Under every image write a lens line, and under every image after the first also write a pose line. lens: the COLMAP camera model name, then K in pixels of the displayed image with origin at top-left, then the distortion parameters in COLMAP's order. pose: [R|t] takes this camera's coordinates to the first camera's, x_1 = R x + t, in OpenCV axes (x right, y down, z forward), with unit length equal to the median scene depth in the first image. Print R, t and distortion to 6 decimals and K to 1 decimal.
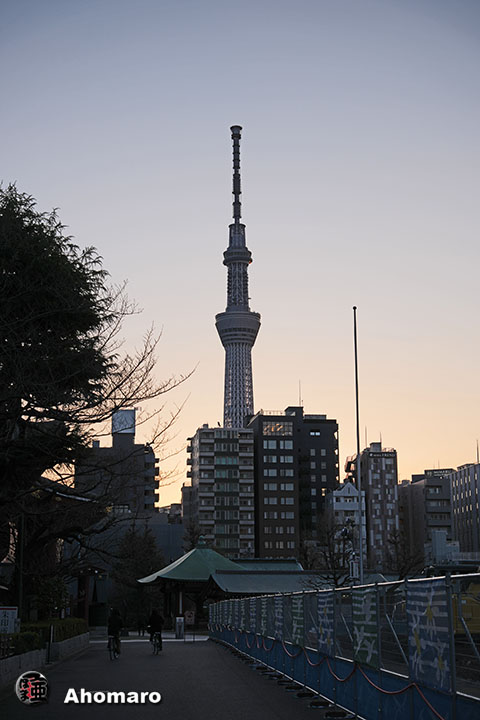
lens RADIAL K [[1150.8, 0, 240.1], [0, 1150.8, 359.5], [0, 0, 1]] dist [-0.000498, 0.000000]
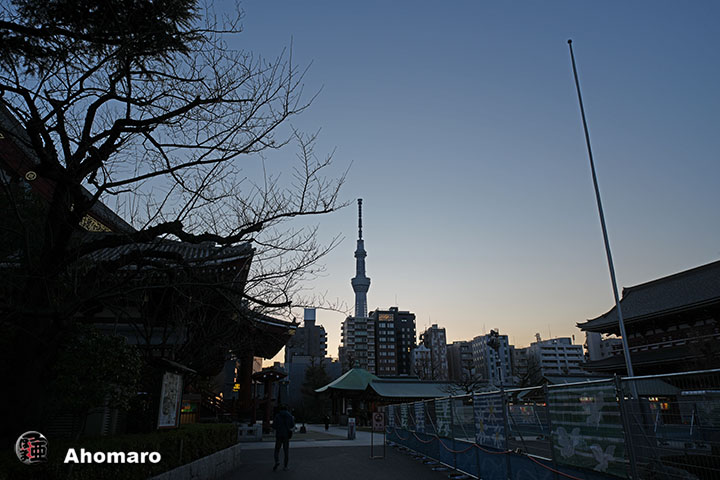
lens RADIAL K [[488.9, 0, 358.8], [0, 488.9, 240.8], [0, 0, 1]] dist [-0.010369, -0.001923]
pose [[0.999987, -0.001837, -0.004740, -0.010845], [0.001259, 0.992874, -0.119158, 0.028698], [0.004925, 0.119151, 0.992864, 0.132492]]
